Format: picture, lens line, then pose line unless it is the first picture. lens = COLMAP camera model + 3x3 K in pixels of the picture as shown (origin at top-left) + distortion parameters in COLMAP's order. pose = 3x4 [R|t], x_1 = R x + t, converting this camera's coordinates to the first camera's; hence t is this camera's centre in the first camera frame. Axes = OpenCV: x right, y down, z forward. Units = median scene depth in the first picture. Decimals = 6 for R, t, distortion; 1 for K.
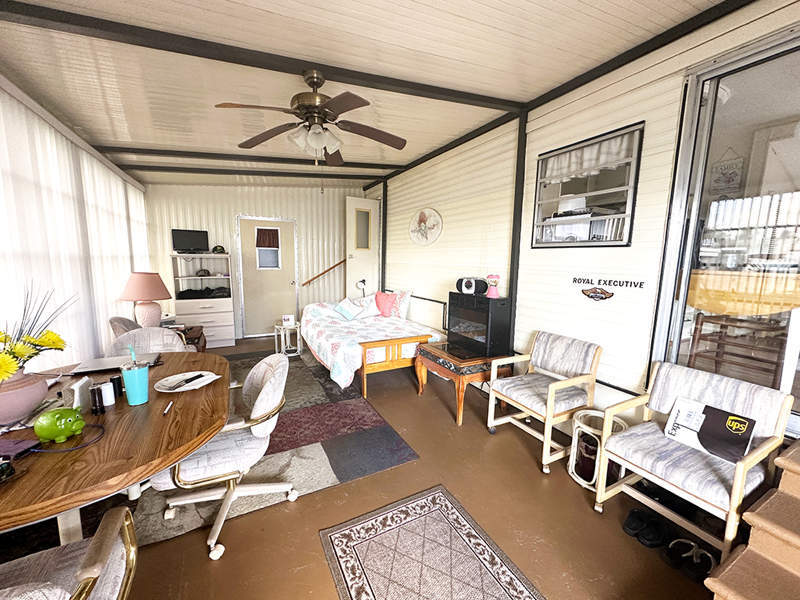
lens RADIAL K [[318.0, 0, 385.1], [0, 318.0, 302.5], [0, 0, 1]] dist [0.000295, 0.000000]
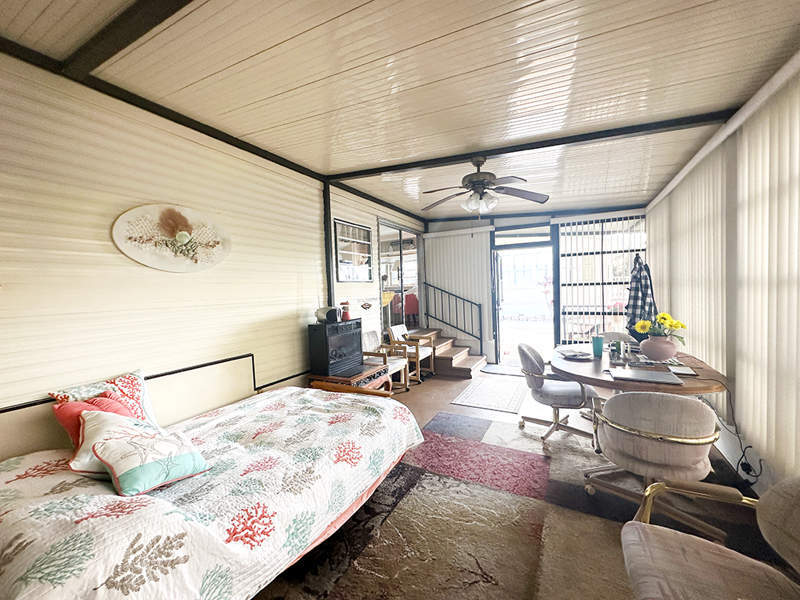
lens RADIAL K [[322.0, 0, 397.6], [0, 322.0, 298.3], [0, 0, 1]] dist [0.000094, 0.000001]
pose [[-0.597458, -0.032359, 0.801247, -0.695955], [0.123324, 0.983591, 0.131682, -0.207012], [-0.792360, 0.177487, -0.583664, 1.327388]]
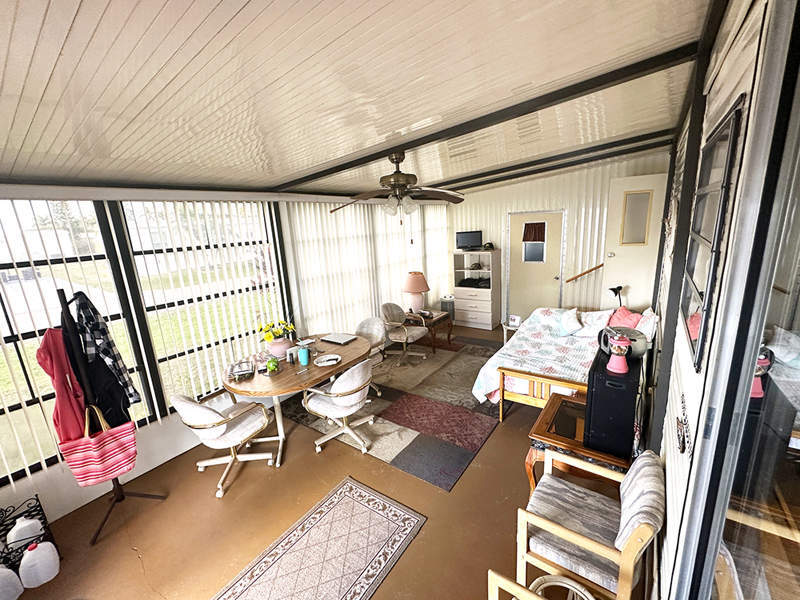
lens RADIAL K [[322.0, 0, 397.6], [0, 322.0, 298.3], [0, 0, 1]] dist [0.000094, 0.000001]
pose [[0.467517, 0.150565, -0.871067, 0.585251], [-0.048279, 0.988266, 0.144911, -0.206568], [0.882664, -0.025694, 0.469301, 0.230229]]
